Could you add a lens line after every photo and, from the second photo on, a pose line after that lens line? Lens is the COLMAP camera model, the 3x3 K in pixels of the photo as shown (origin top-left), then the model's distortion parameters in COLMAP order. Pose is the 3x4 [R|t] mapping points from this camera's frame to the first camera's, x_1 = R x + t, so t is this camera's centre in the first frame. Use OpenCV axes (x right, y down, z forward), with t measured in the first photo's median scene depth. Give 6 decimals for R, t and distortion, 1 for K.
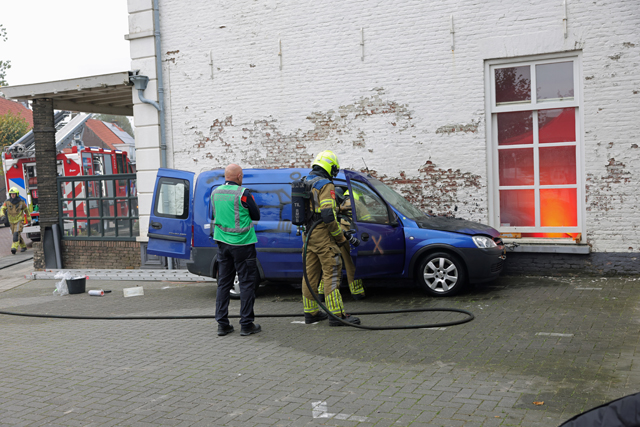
lens RADIAL K [[707.1, 0, 321.4], [0, 707.1, 221.5], [0, 0, 1]] dist [-0.012203, 0.008996]
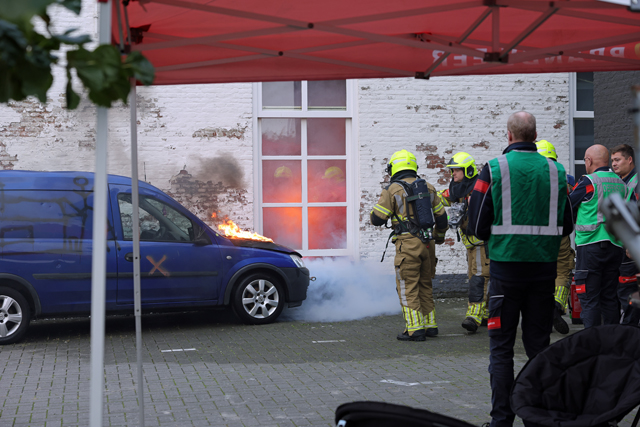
lens RADIAL K [[1245.6, 0, 320.0], [0, 1245.6, 213.5], [0, 0, 1]] dist [-0.034013, 0.068458]
pose [[0.780302, 0.021846, 0.625021, -0.633219], [0.021271, 0.997884, -0.061434, 0.056602], [-0.625041, 0.061232, 0.778186, -0.215618]]
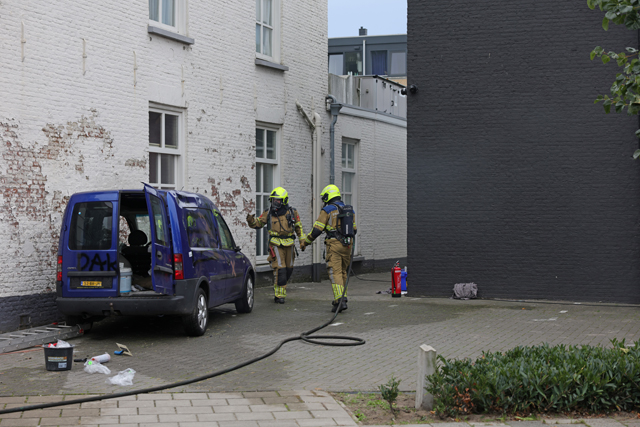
lens RADIAL K [[1245.6, 0, 320.0], [0, 1245.6, 213.5], [0, 0, 1]] dist [-0.034013, 0.068458]
pose [[-0.140455, 0.044604, 0.989082, -1.591054], [0.080623, 0.996182, -0.033475, 0.020494], [-0.986799, 0.075042, -0.143515, 0.999861]]
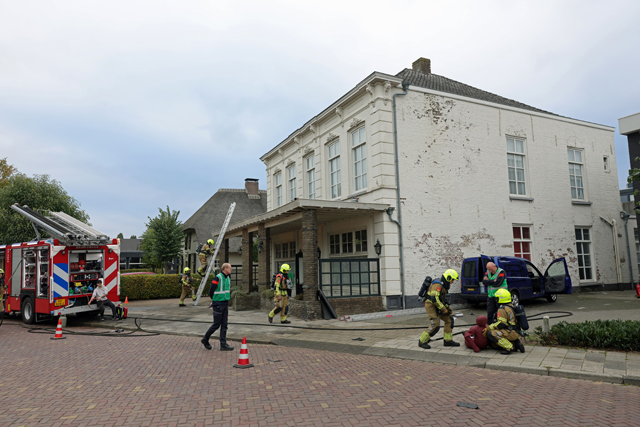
lens RADIAL K [[433.2, 0, 324.3], [0, 433.2, 211.3], [0, 0, 1]] dist [0.001995, -0.000145]
pose [[0.575611, 0.135944, 0.806345, -1.629189], [0.058982, 0.976613, -0.206755, 0.046993], [-0.815594, 0.166570, 0.554131, 0.614269]]
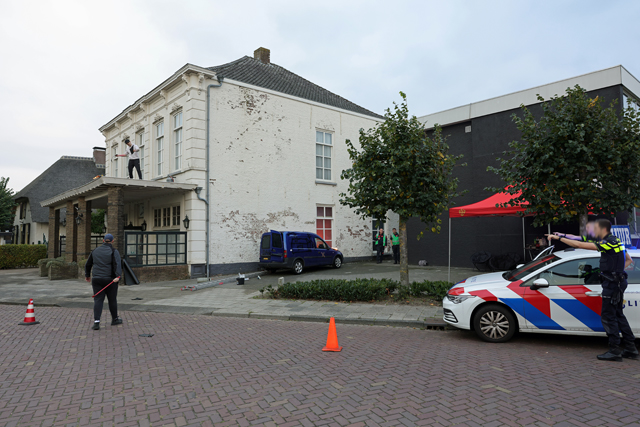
lens RADIAL K [[433.2, 0, 324.3], [0, 433.2, 211.3], [0, 0, 1]] dist [0.001995, -0.000145]
pose [[0.345411, 0.096190, 0.933509, -1.696336], [0.068700, 0.989472, -0.127377, 0.080735], [-0.935933, 0.108130, 0.335166, 0.244326]]
